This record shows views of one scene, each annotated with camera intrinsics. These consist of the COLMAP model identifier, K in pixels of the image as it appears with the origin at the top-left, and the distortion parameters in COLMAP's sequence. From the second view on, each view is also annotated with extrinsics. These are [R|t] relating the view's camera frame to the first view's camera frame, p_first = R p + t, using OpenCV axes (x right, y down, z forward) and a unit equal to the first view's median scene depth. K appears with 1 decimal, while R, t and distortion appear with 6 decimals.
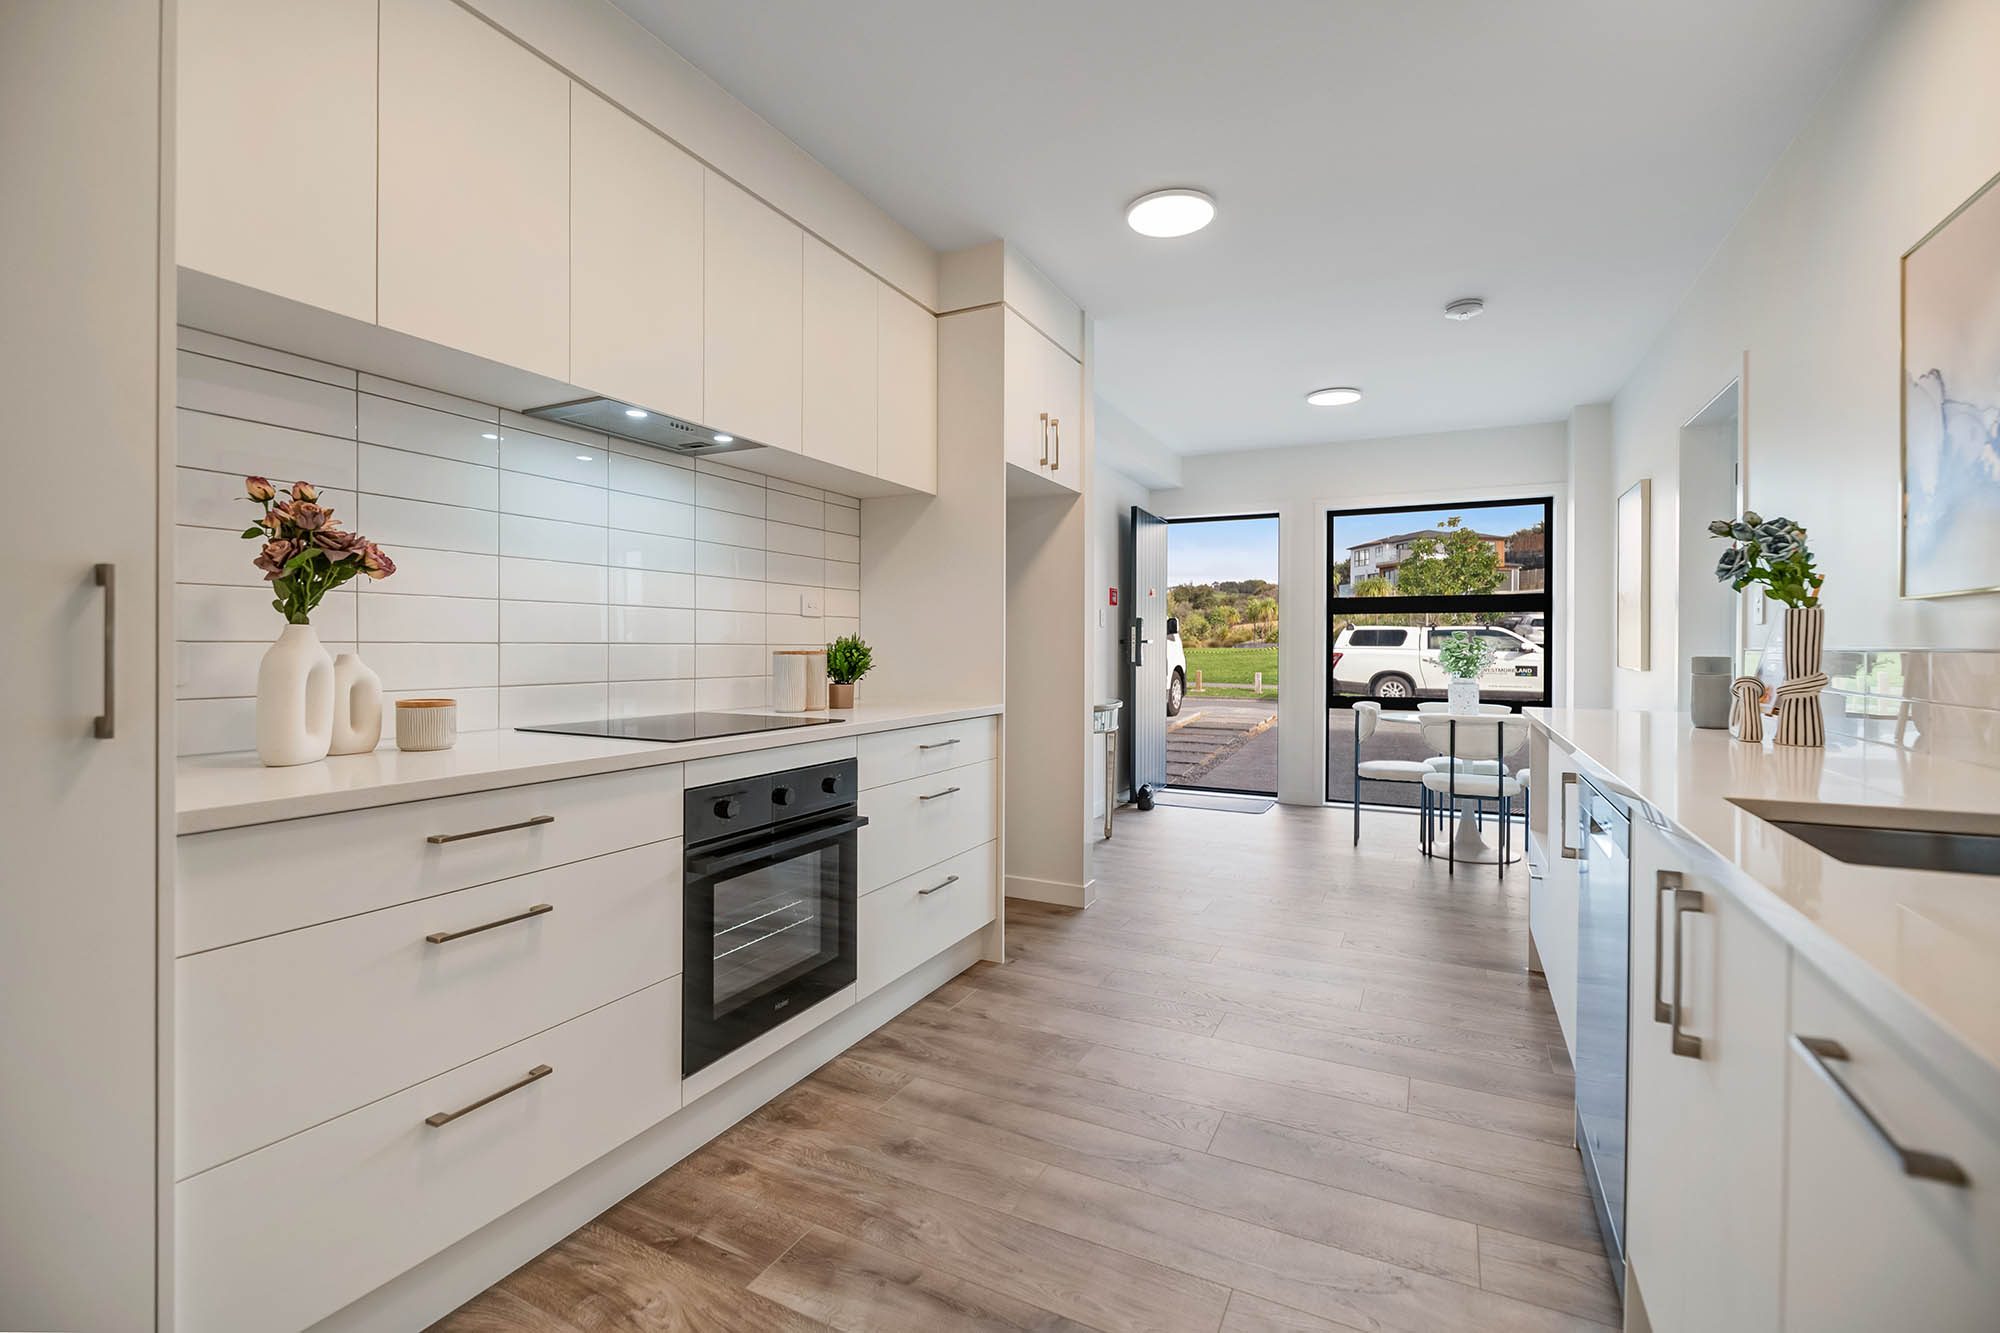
lens RADIAL K [[861.8, 0, 1013.5], [0, 861.8, 649.0], [0, 0, 1]] dist [-0.003549, -0.004421]
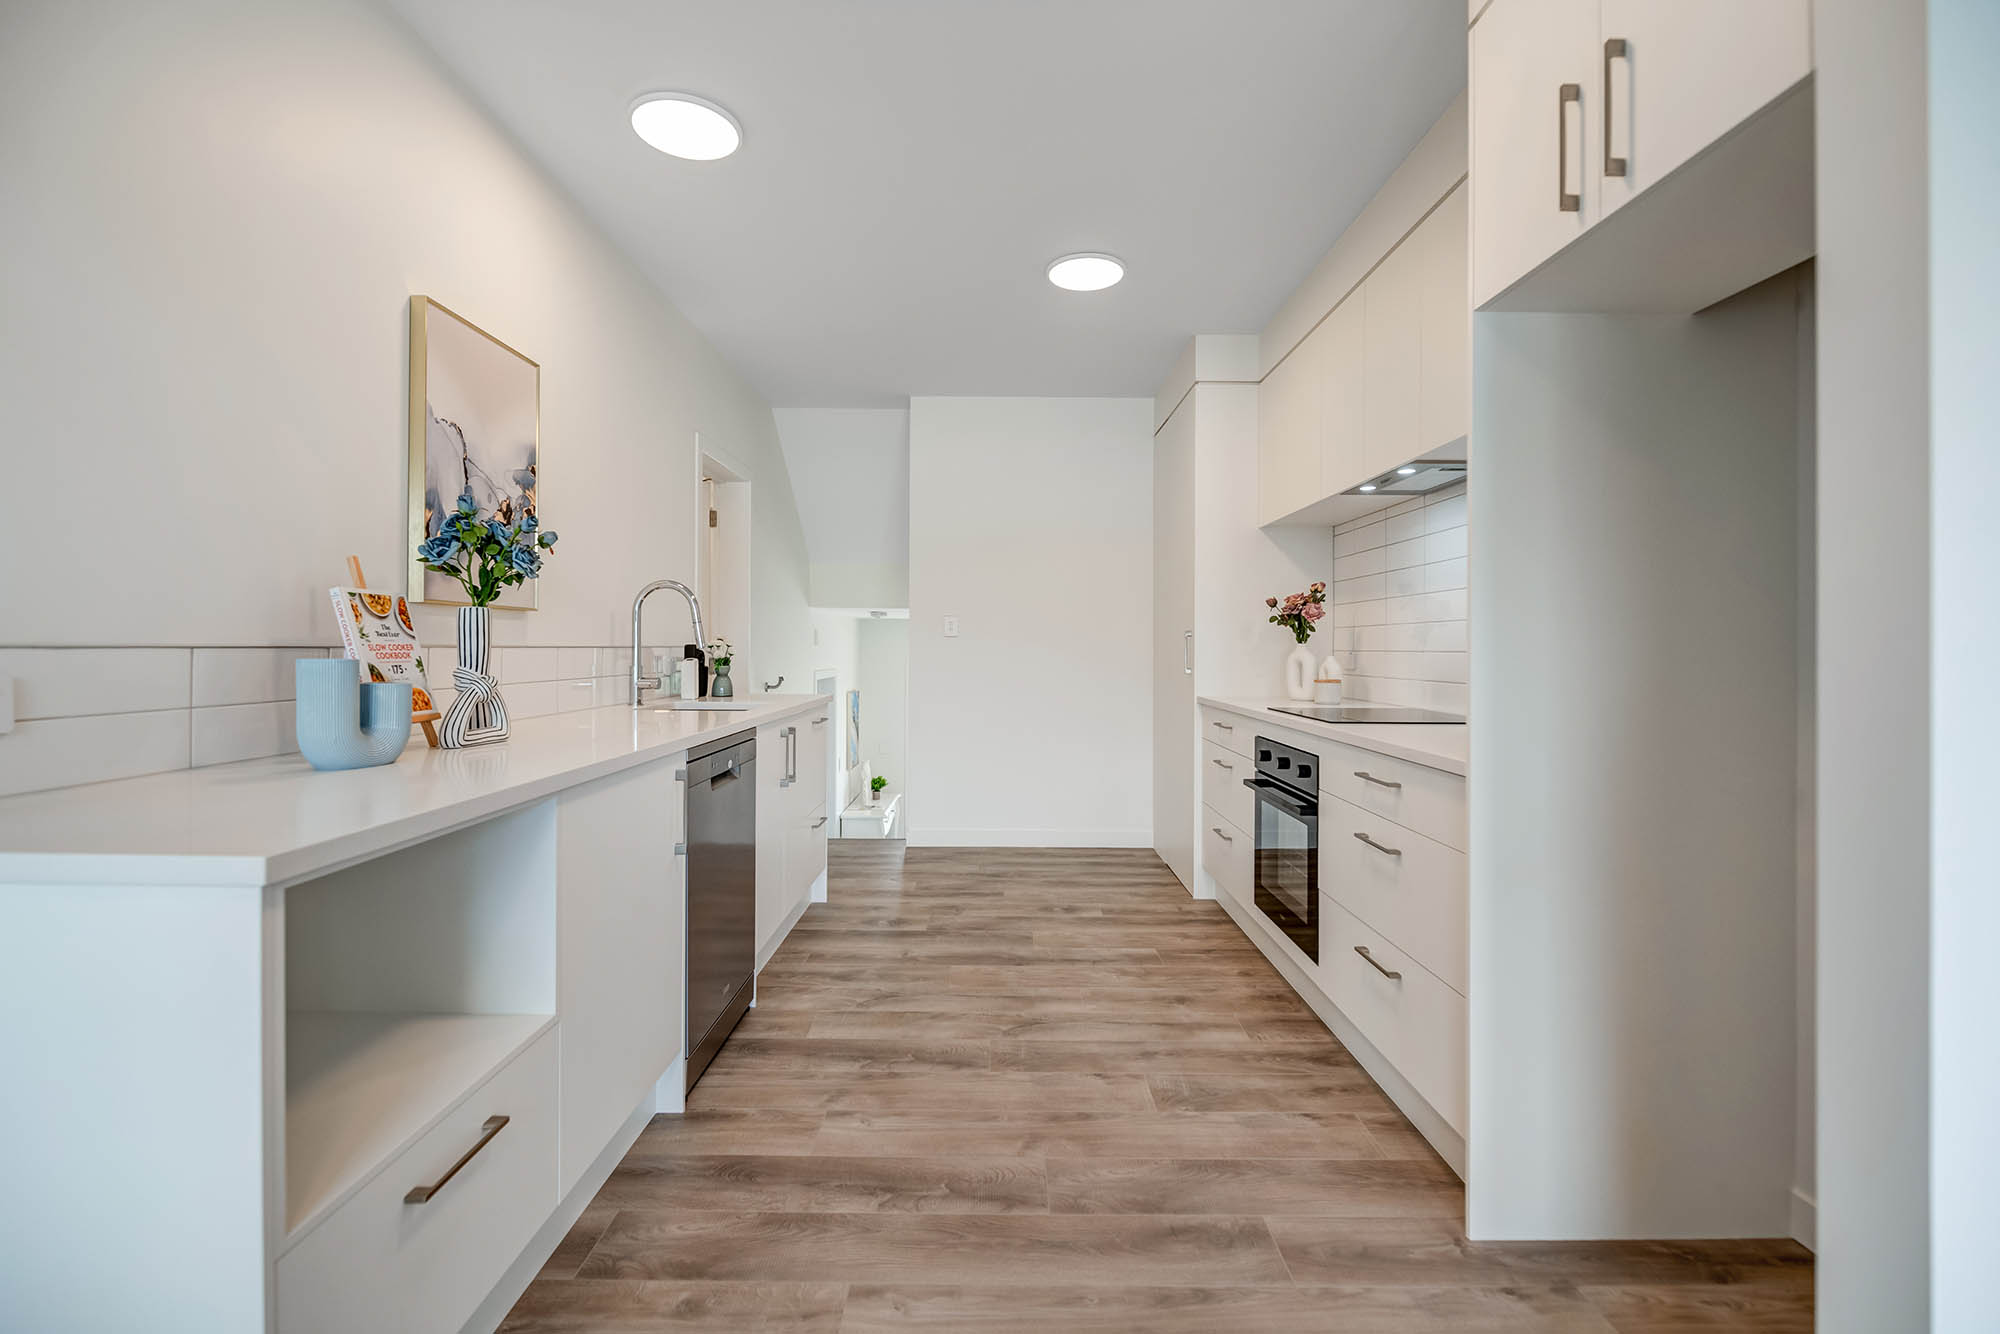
lens RADIAL K [[861.8, 0, 993.3], [0, 861.8, 641.3], [0, 0, 1]] dist [-0.003549, -0.004421]
pose [[-0.896848, -0.013012, -0.442148, 0.263291], [-0.011588, 0.999915, -0.005921, -0.002859], [0.442188, -0.000186, -0.896923, 0.712174]]
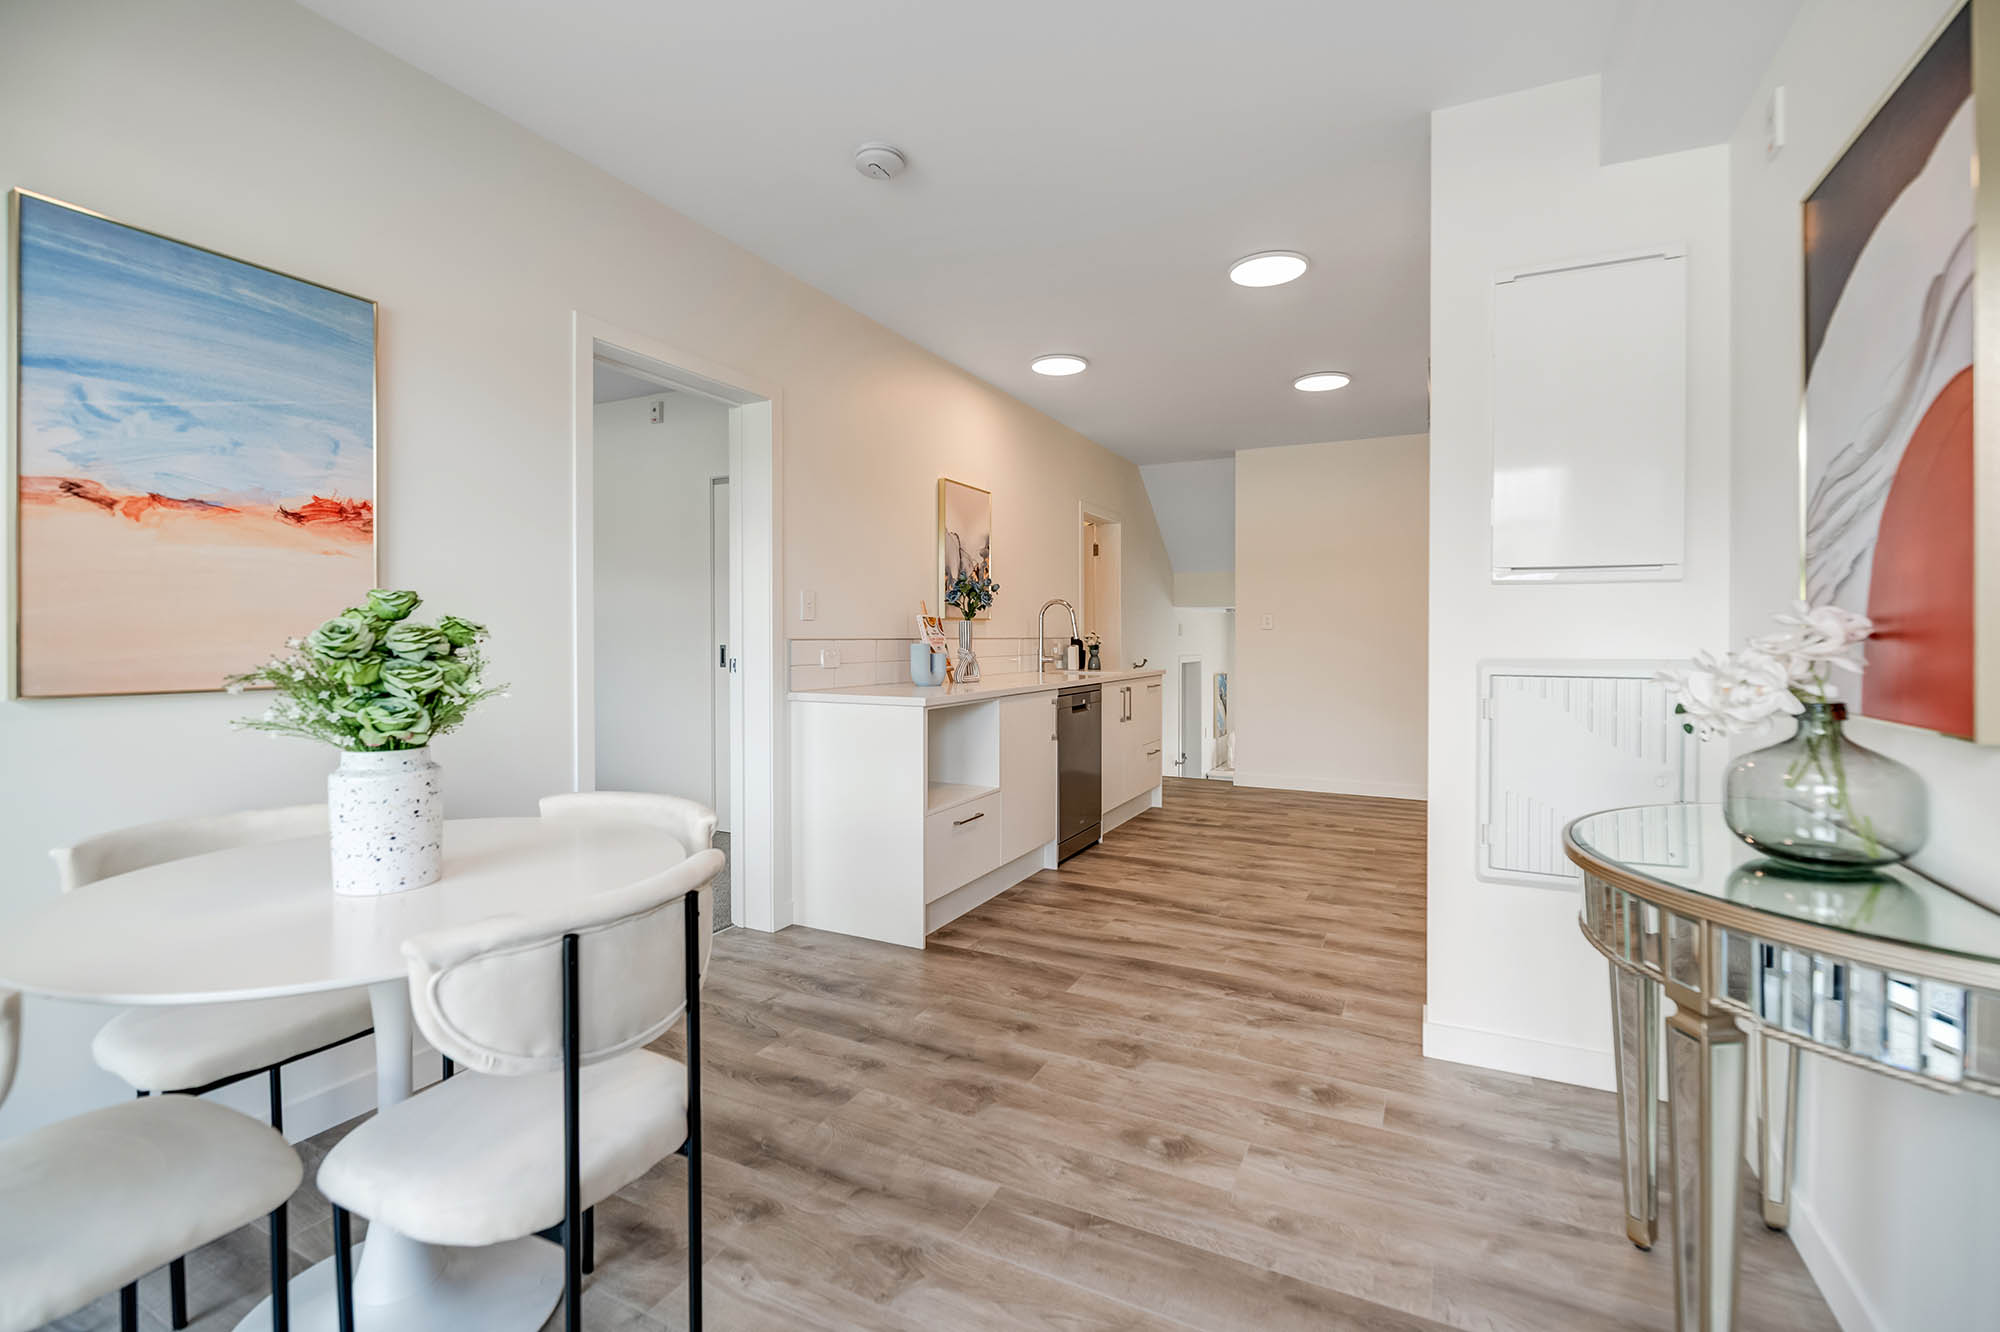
lens RADIAL K [[861.8, 0, 996.8], [0, 861.8, 636.1], [0, 0, 1]] dist [-0.003549, -0.004421]
pose [[-0.999811, -0.005710, 0.018585, 0.256175], [-0.005631, 0.999975, 0.004280, -0.006020], [-0.018609, 0.004175, -0.999818, 1.062344]]
